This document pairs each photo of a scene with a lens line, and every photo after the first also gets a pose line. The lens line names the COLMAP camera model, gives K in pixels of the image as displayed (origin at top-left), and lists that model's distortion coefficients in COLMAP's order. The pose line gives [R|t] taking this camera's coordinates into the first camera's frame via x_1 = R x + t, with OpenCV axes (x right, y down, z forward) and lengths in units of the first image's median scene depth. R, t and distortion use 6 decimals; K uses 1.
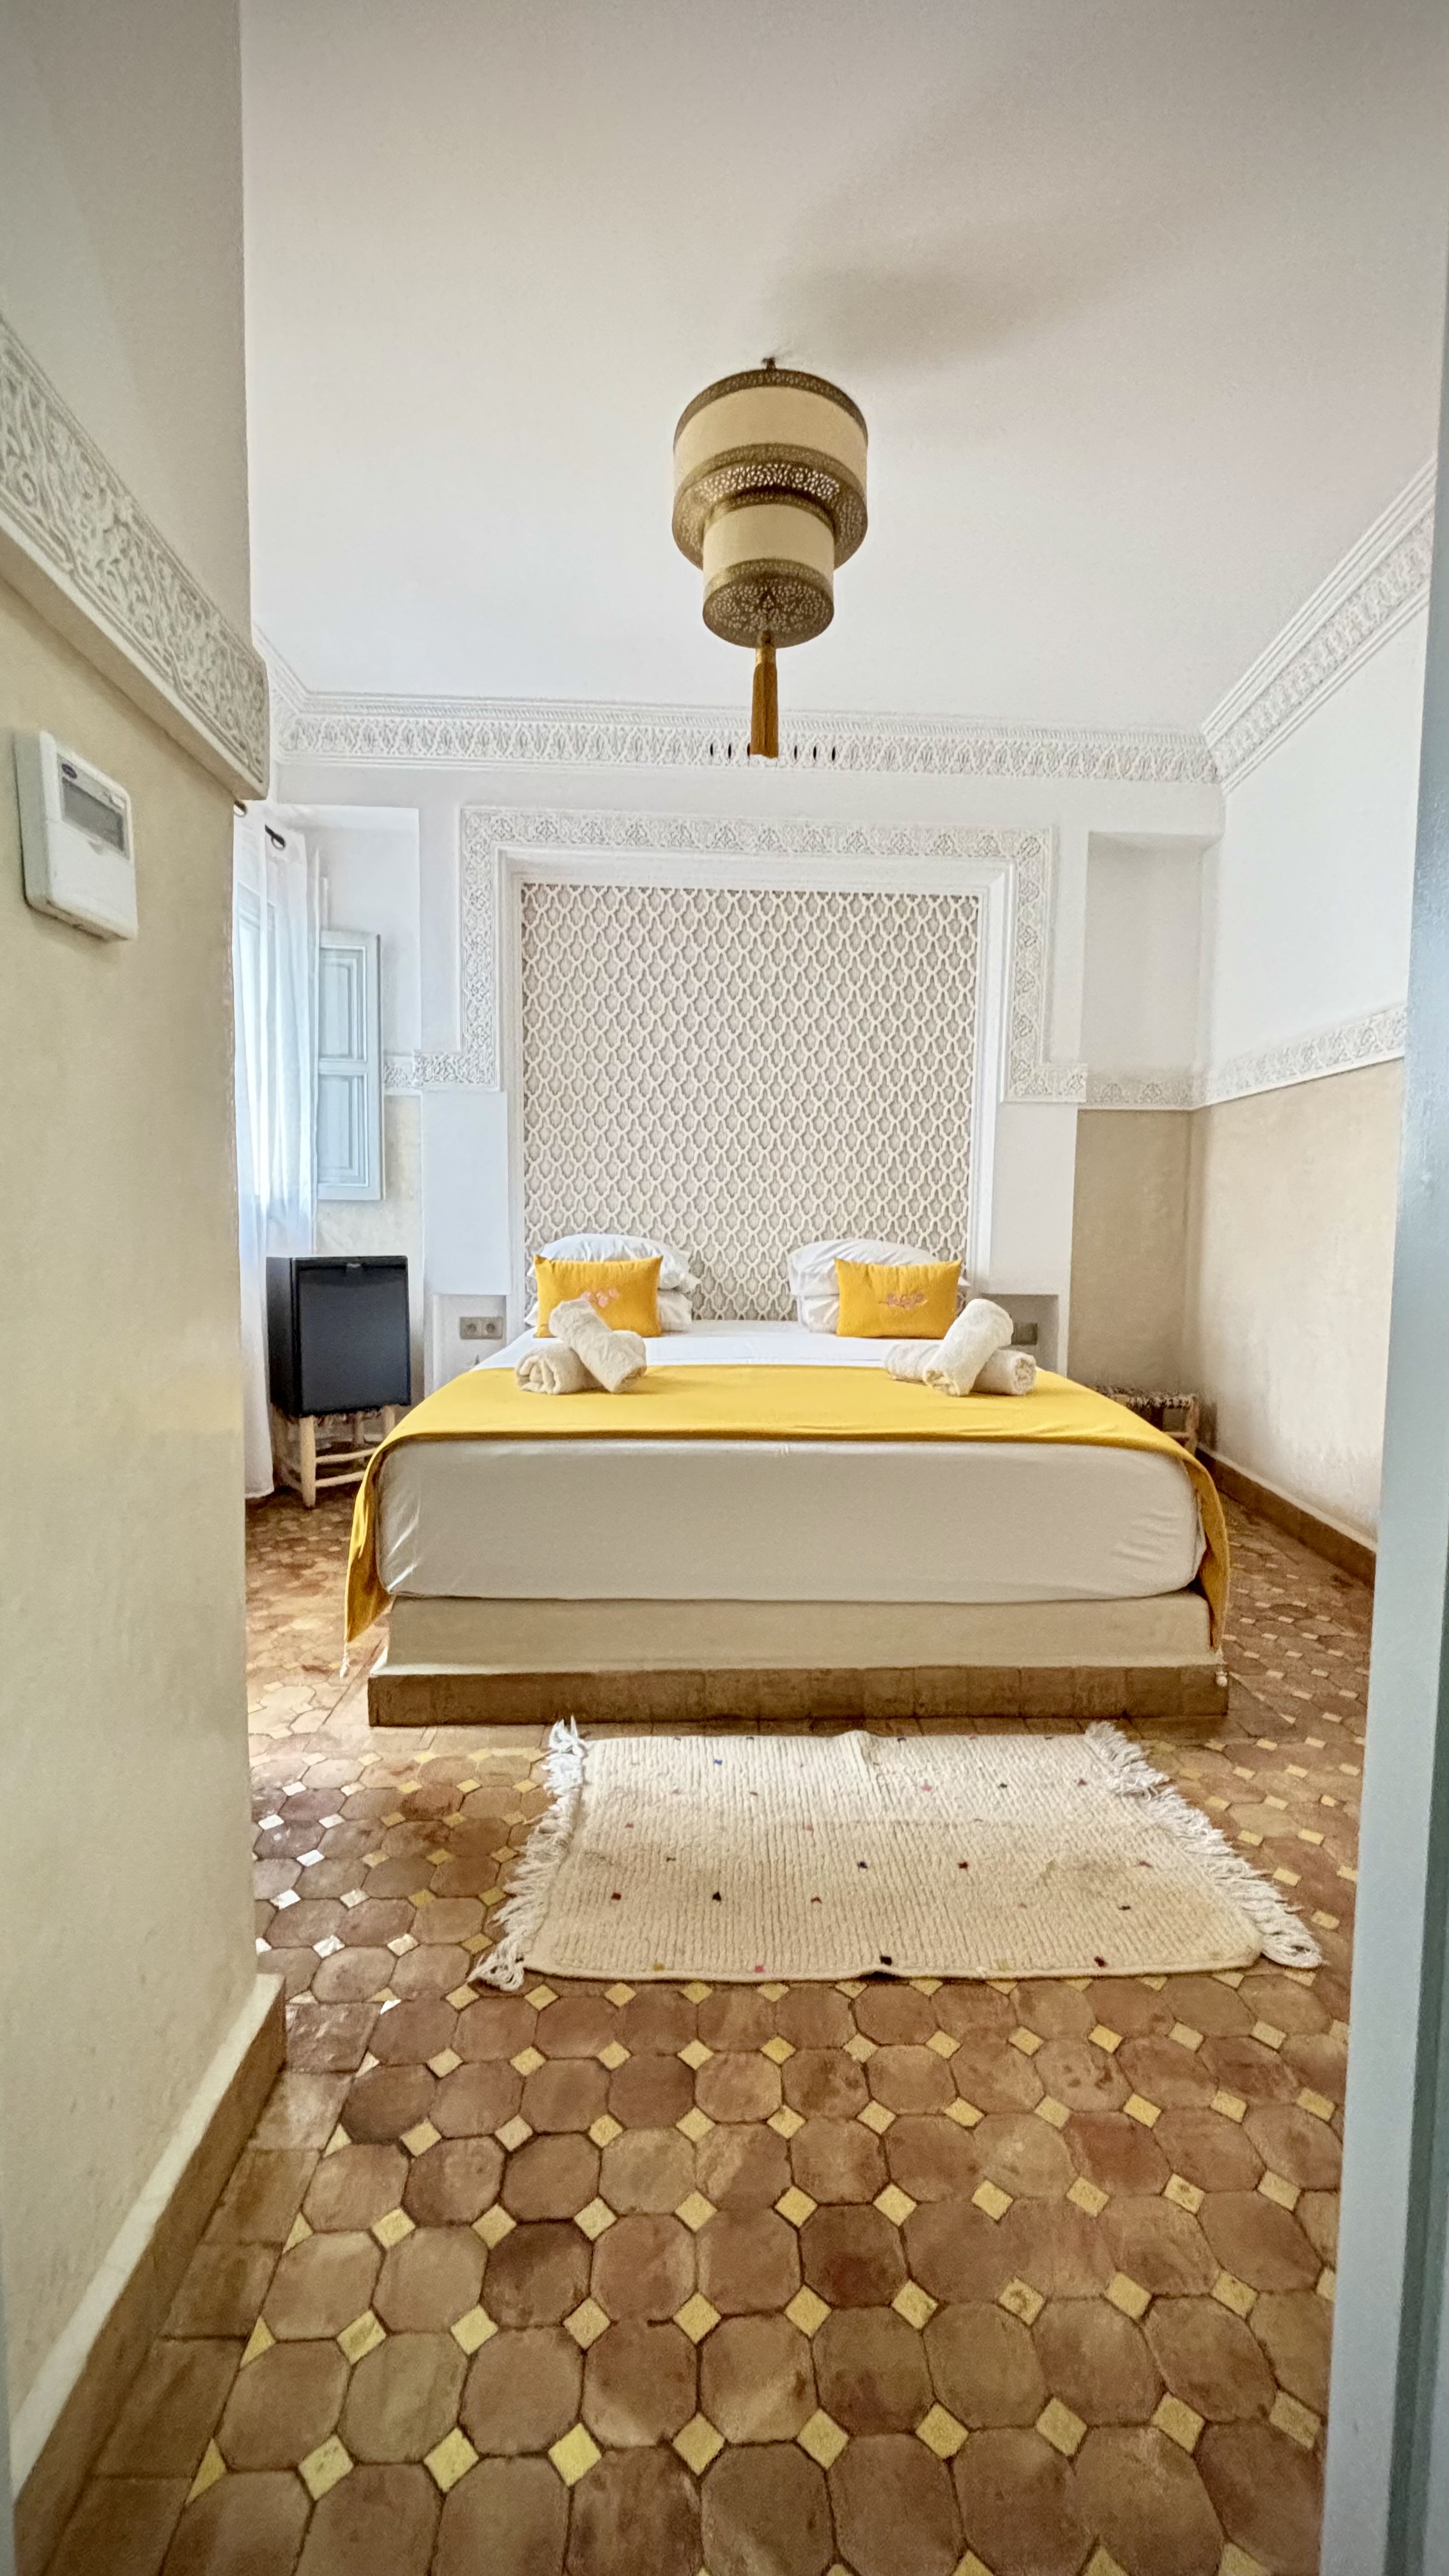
lens RADIAL K [[1024.8, 0, 724.5], [0, 1024.8, 1288.0], [0, 0, 1]] dist [0.002453, 0.000089]
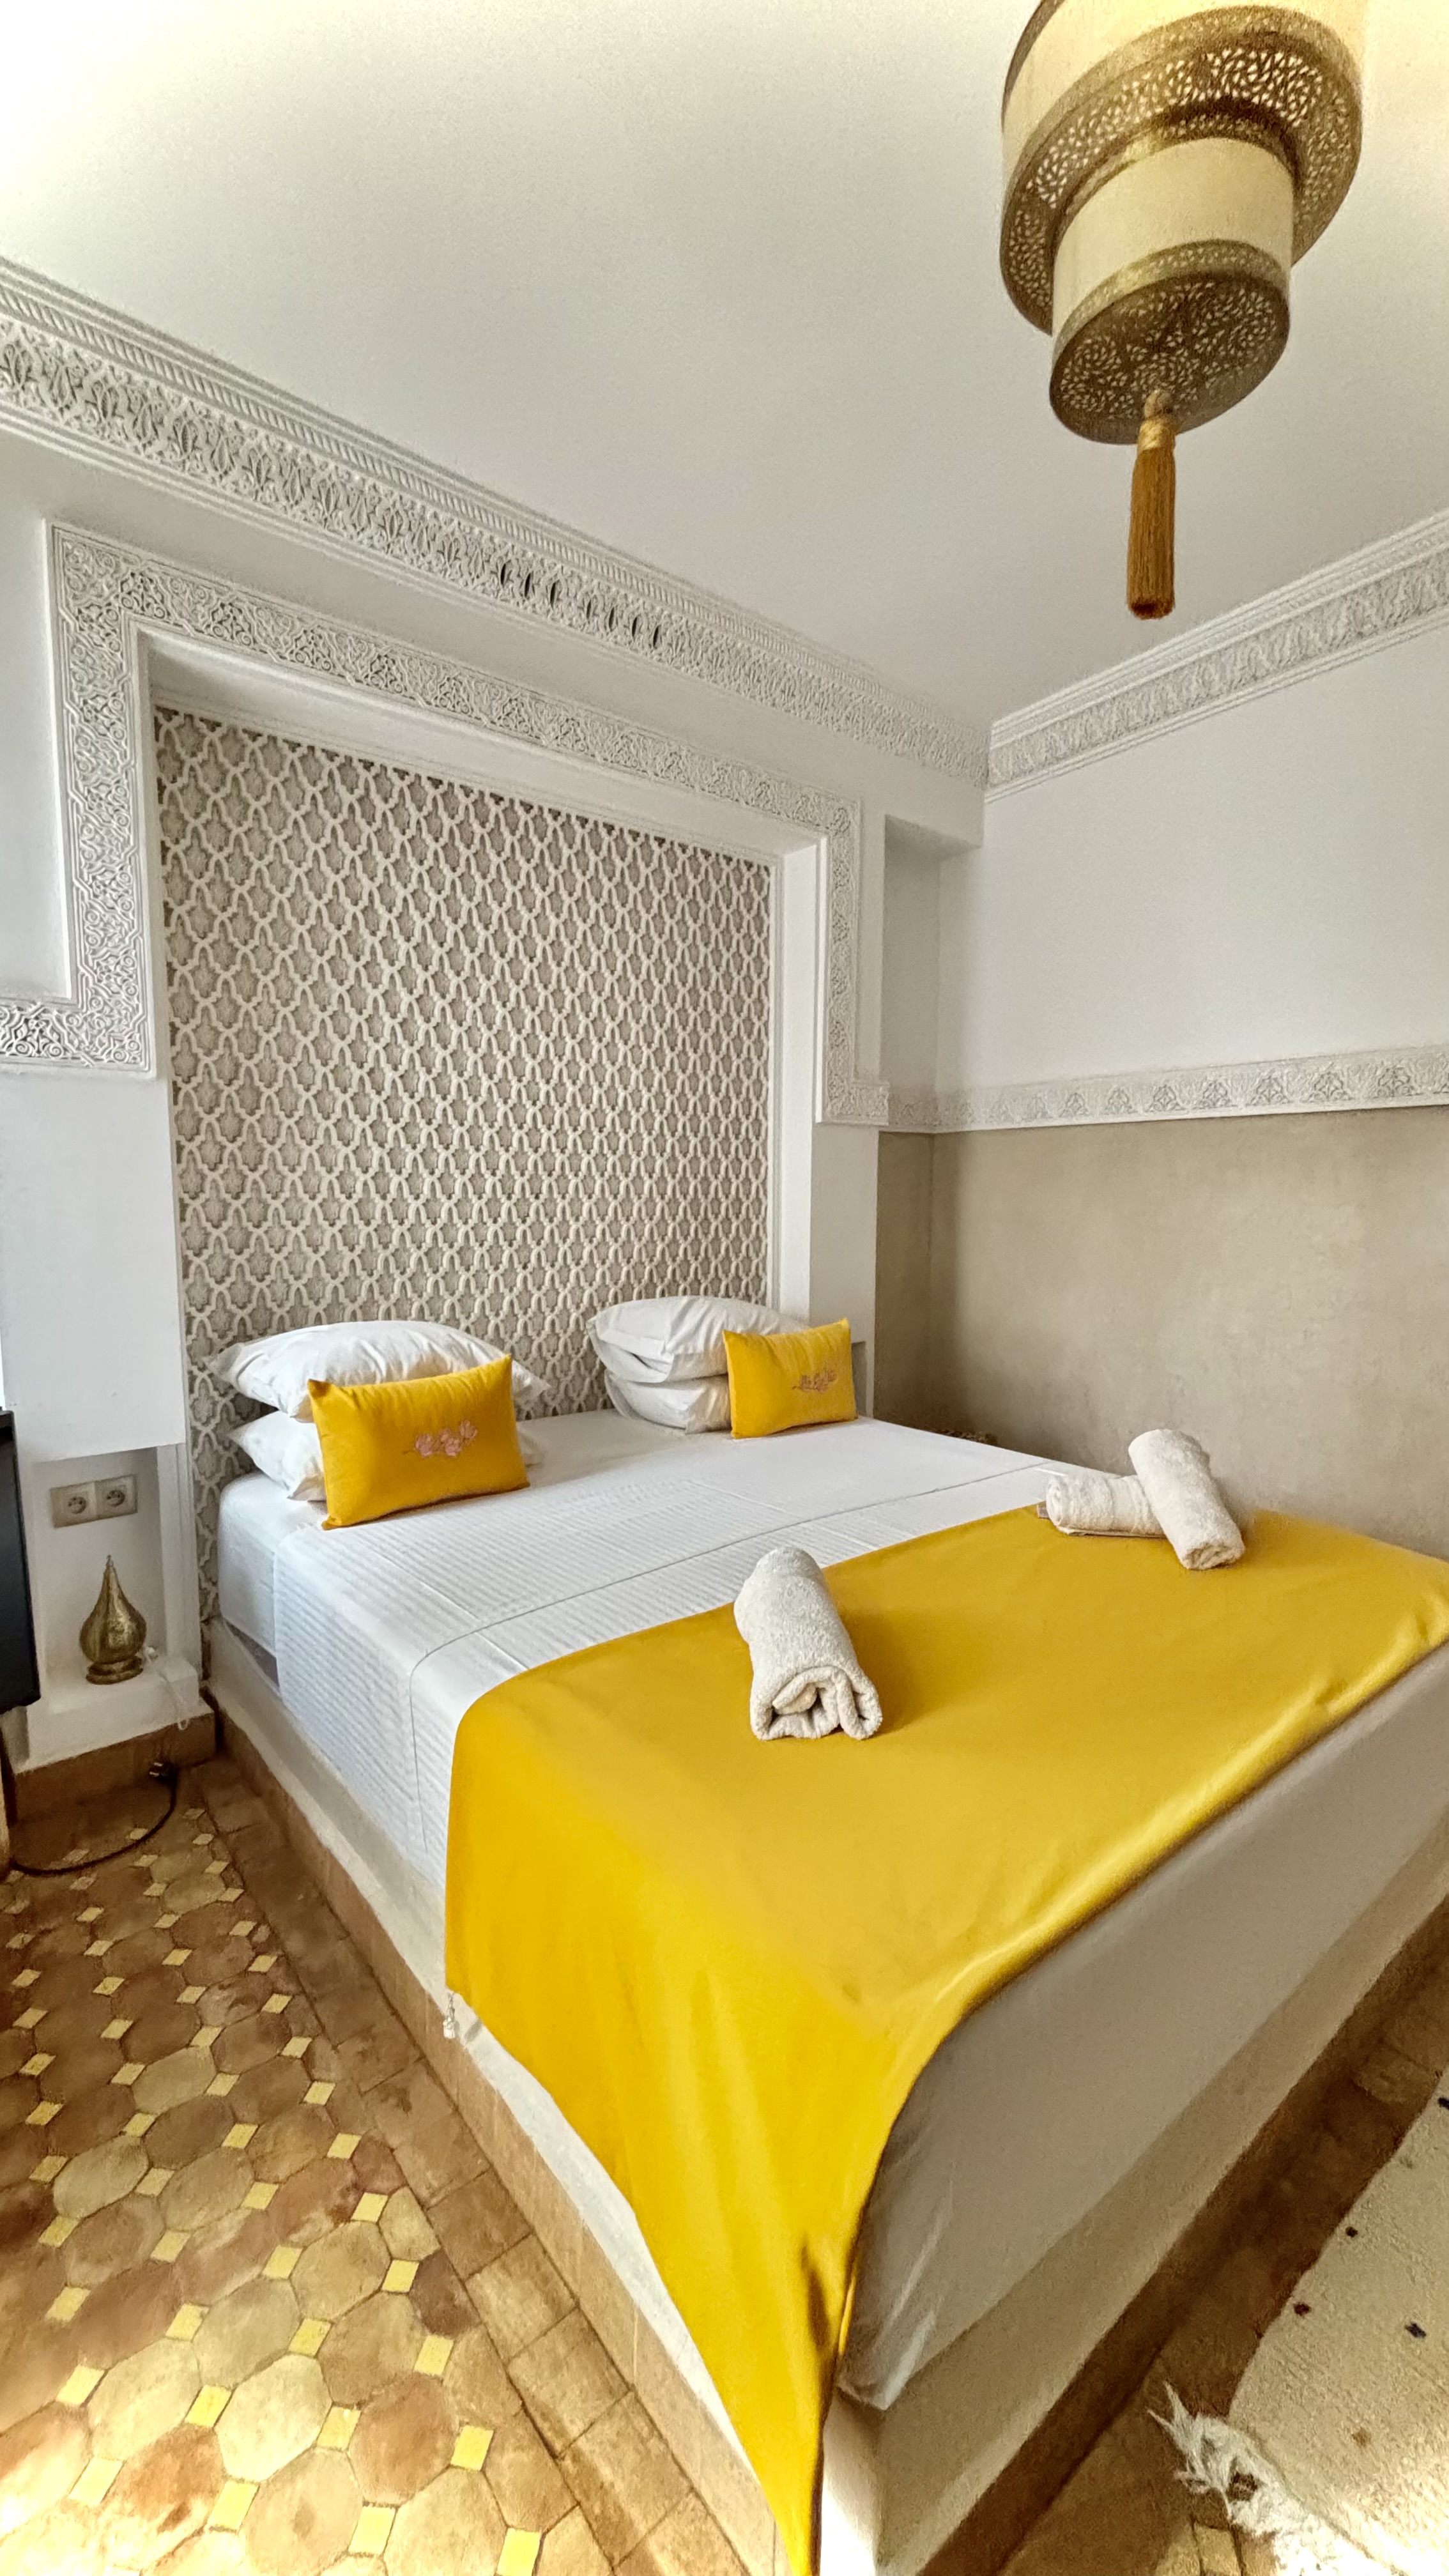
lens RADIAL K [[1038.2, 0, 719.5], [0, 1038.2, 1291.7], [0, 0, 1]] dist [-0.007224, 0.002549]
pose [[0.809069, -0.064939, 0.584115, -0.313756], [0.047788, 0.997855, 0.044744, -0.090495], [-0.585768, -0.008287, 0.810437, 0.379478]]
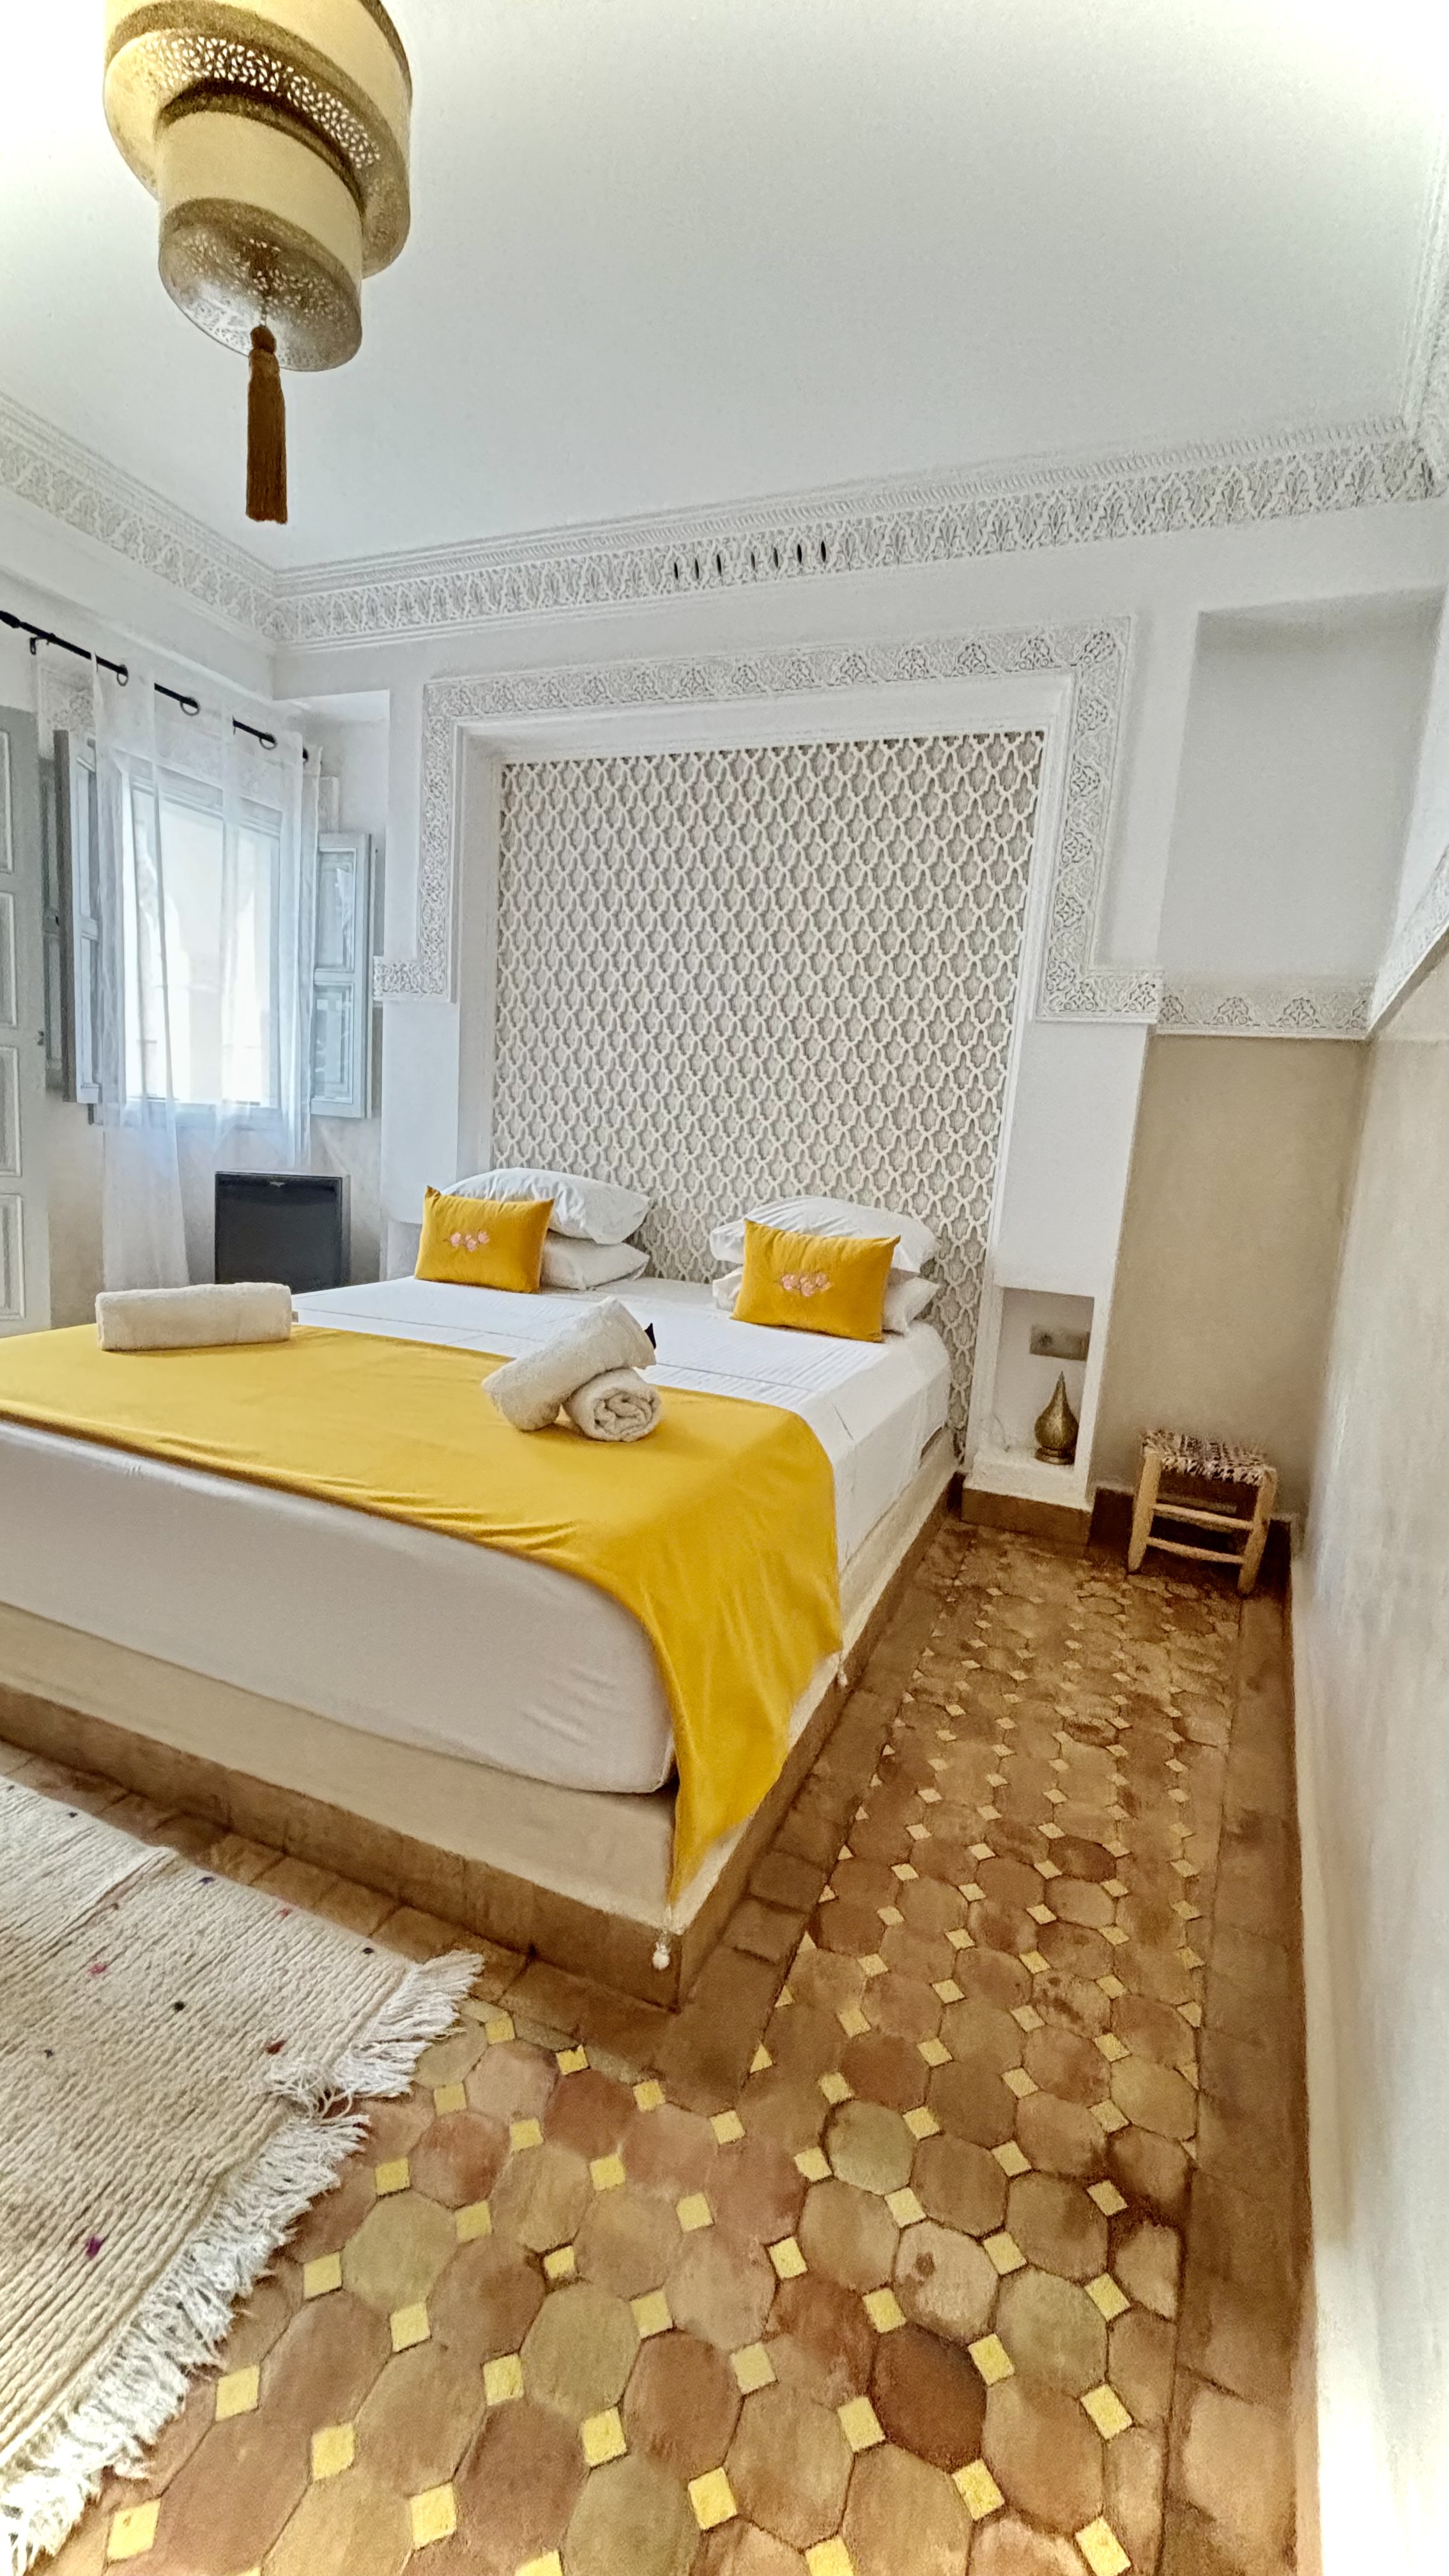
lens RADIAL K [[1028.3, 0, 742.2], [0, 1028.3, 1285.4], [0, 0, 1]] dist [-0.013414, 0.007757]
pose [[0.914505, 0.111528, -0.388899, 0.404701], [-0.087312, 0.993007, 0.079457, -0.039304], [0.395041, -0.038709, 0.917848, 0.265409]]
